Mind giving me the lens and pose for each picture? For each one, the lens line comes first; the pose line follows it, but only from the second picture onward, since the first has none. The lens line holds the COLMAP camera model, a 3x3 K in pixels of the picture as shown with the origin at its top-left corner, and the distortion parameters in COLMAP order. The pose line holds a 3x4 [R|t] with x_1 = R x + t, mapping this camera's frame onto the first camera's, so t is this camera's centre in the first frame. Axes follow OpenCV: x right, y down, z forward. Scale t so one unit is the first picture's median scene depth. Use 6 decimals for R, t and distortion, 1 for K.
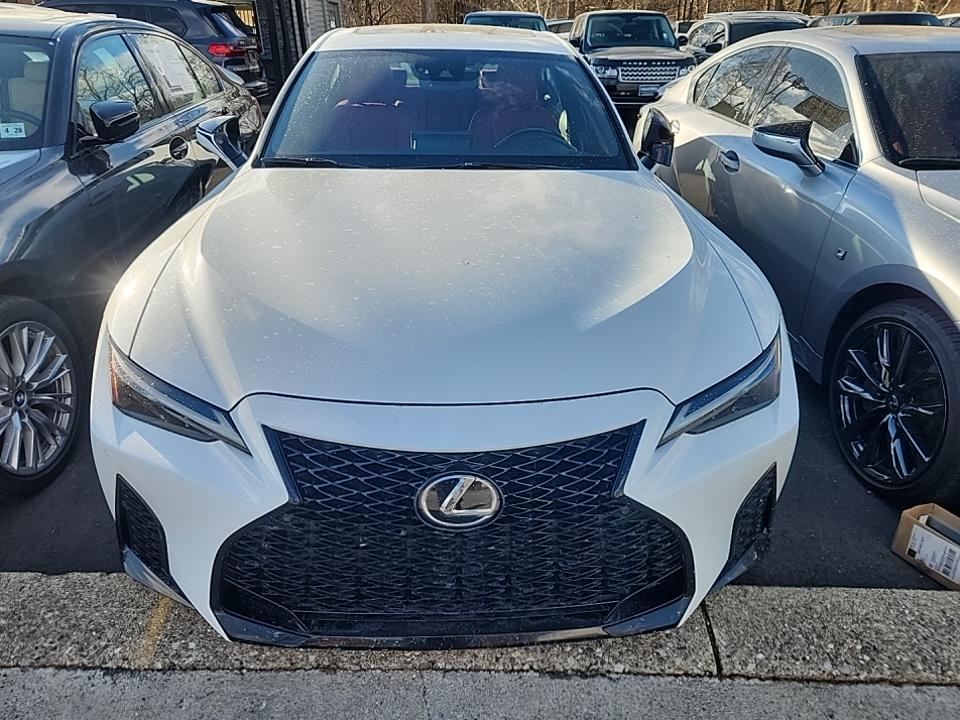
lens RADIAL K [[658.1, 0, 480.0], [0, 658.1, 360.0], [0, 0, 1]] dist [0.065668, -0.067622]
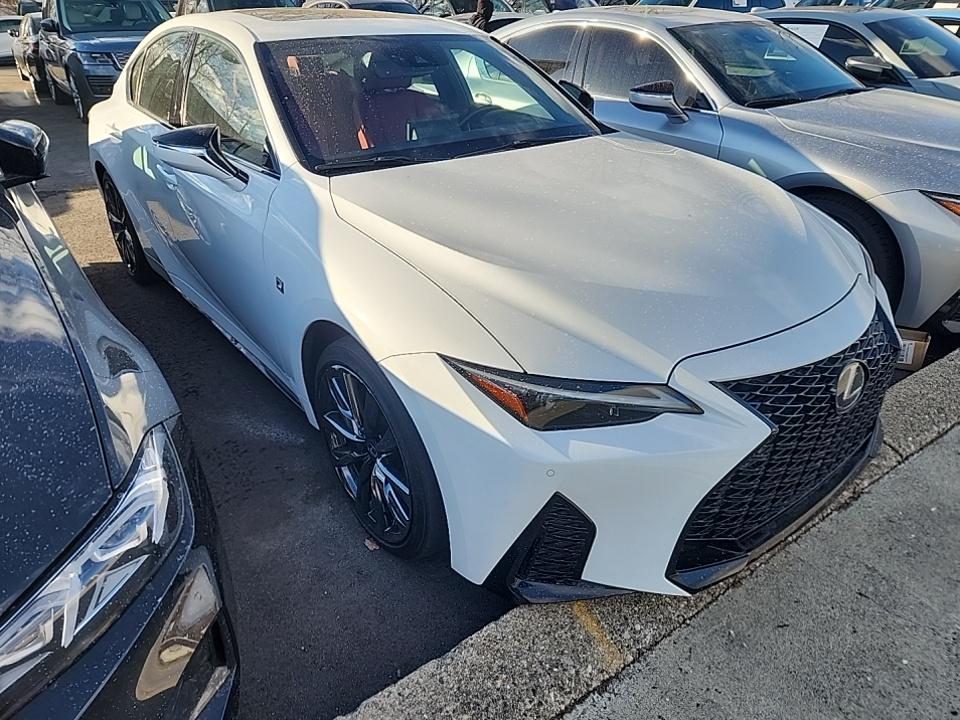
lens RADIAL K [[658.1, 0, 480.0], [0, 658.1, 360.0], [0, 0, 1]] dist [0.065668, -0.067622]
pose [[0.813067, -0.302439, 0.497446, -1.020245], [0.287282, 0.951622, 0.109014, -0.143314], [-0.506351, 0.054271, 0.860618, 0.226230]]
